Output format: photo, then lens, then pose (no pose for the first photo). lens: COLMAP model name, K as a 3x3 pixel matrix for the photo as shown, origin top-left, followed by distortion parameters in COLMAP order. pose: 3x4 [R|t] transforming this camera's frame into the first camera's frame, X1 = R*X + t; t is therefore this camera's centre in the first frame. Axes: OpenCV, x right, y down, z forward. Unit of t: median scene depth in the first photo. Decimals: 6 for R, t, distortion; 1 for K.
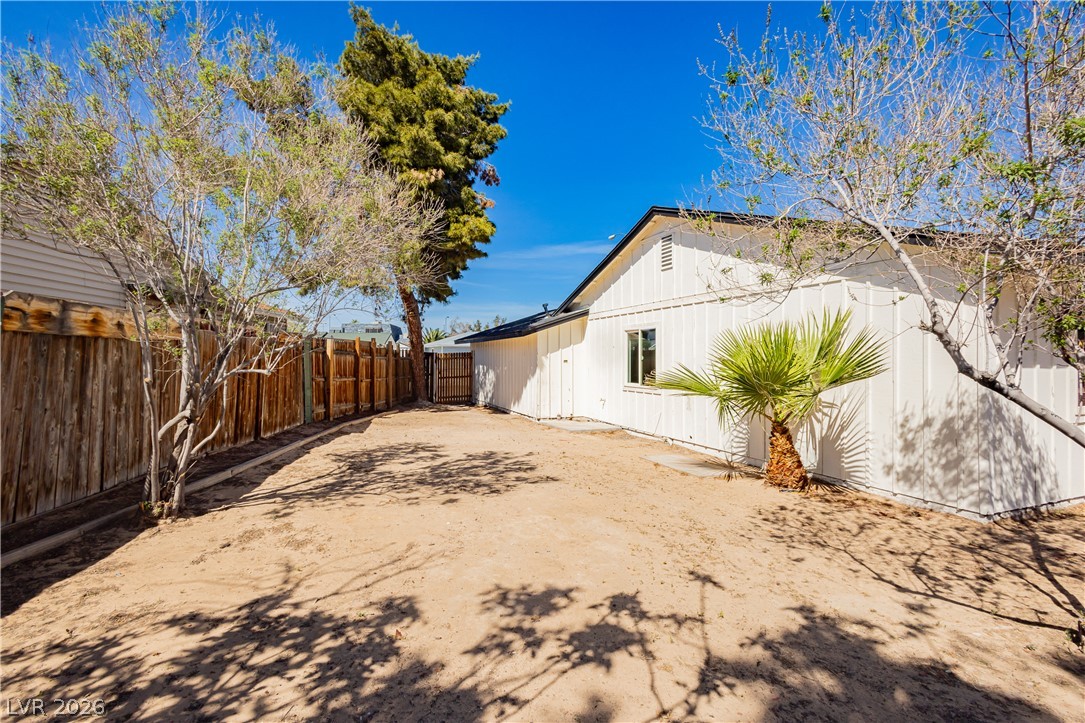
lens RADIAL K [[508.4, 0, 543.2], [0, 508.4, 354.1], [0, 0, 1]] dist [0.025917, -0.000322]
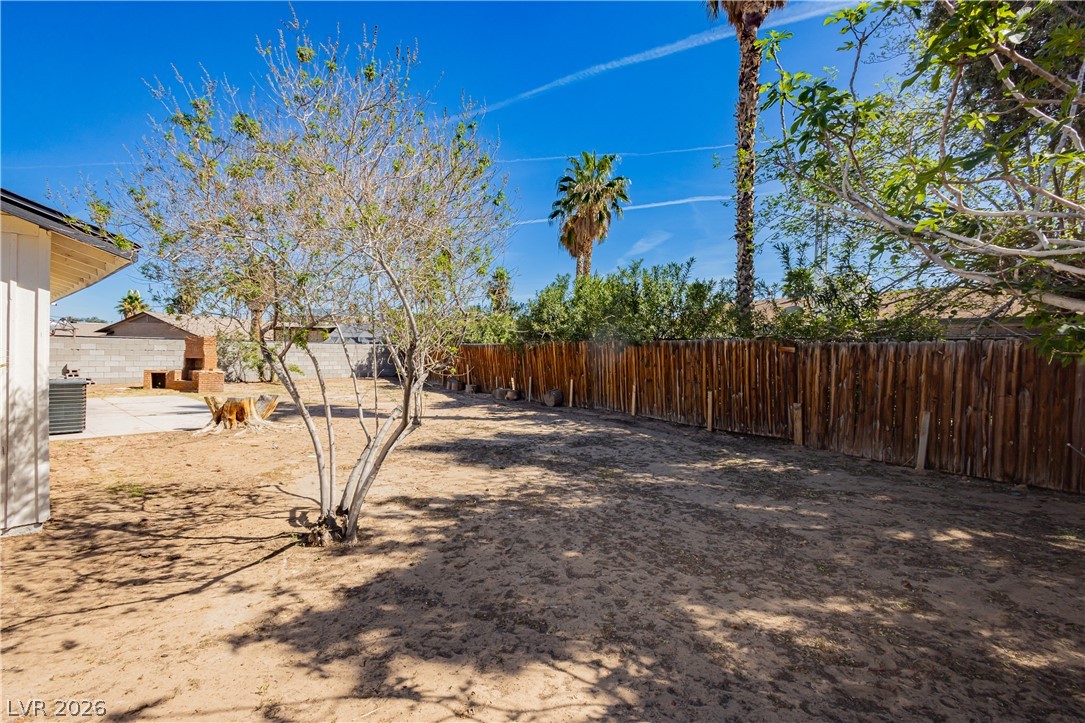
lens RADIAL K [[508.4, 0, 541.7], [0, 508.4, 363.0], [0, 0, 1]] dist [0.025917, -0.000322]
pose [[-0.460188, -0.026416, 0.887429, -0.451611], [-0.040058, 0.999157, 0.008969, -0.017193], [-0.886918, -0.031421, -0.460858, 0.822590]]
